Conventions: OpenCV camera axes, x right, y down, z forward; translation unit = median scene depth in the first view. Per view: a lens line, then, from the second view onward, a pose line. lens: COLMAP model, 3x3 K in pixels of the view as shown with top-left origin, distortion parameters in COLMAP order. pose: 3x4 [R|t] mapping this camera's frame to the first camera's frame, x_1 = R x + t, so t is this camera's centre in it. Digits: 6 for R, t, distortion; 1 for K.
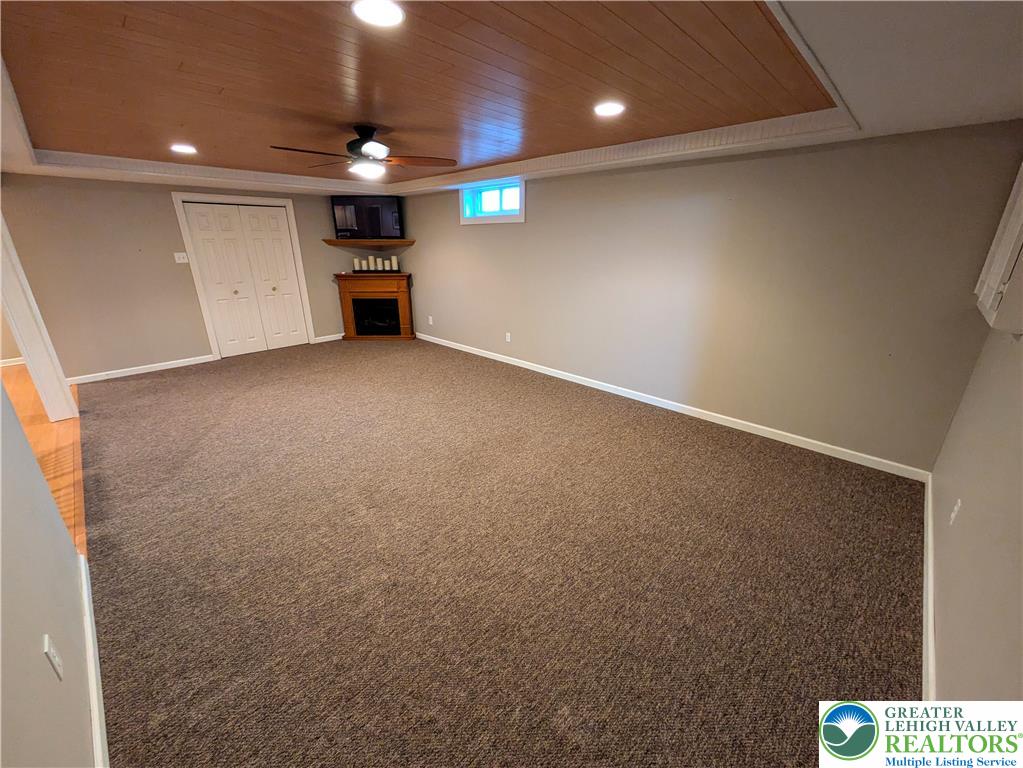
lens RADIAL K [[405.3, 0, 516.0], [0, 405.3, 384.8], [0, 0, 1]] dist [-0.001419, 0.001271]
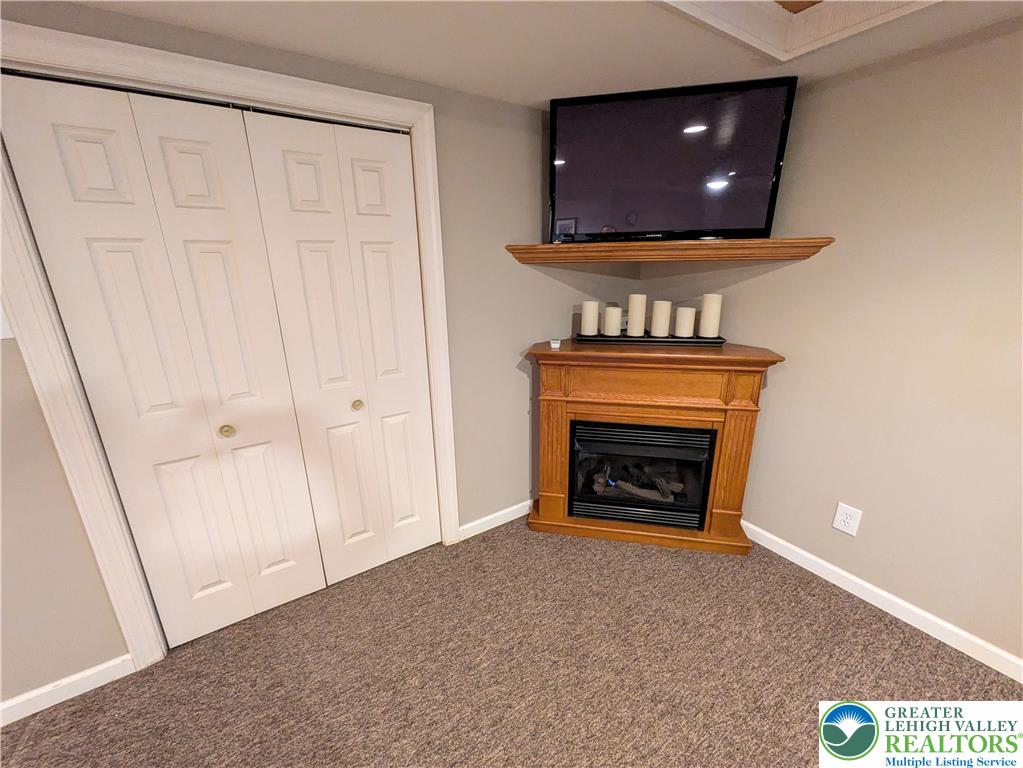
lens RADIAL K [[405.3, 0, 517.3], [0, 405.3, 383.7], [0, 0, 1]] dist [-0.001419, 0.001271]
pose [[0.973381, 0.048642, -0.223973, -0.387397], [-0.061810, 0.996724, -0.052156, -0.229877], [0.220702, 0.064611, 0.973199, 0.686308]]
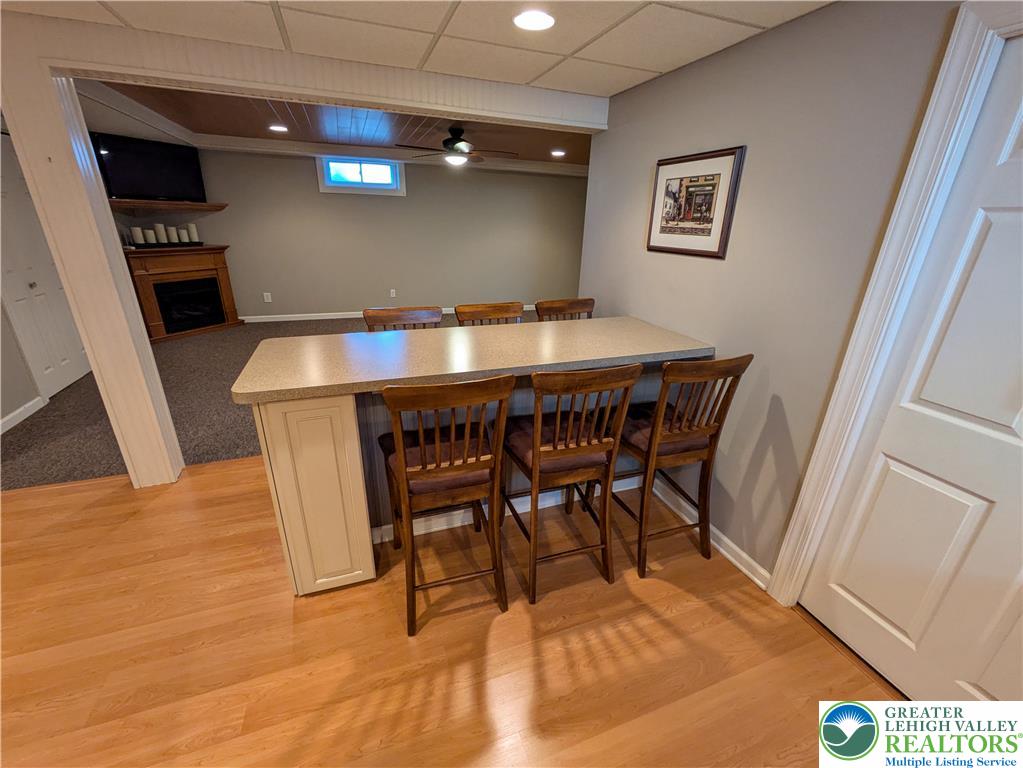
lens RADIAL K [[431.1, 0, 515.2], [0, 431.1, 390.0], [0, 0, 1]] dist [-0.003518, -0.000211]
pose [[0.425495, -0.324004, 0.844971, -0.870759], [0.275150, 0.935824, 0.220287, -0.026857], [-0.862118, 0.138763, 0.487338, 0.097584]]
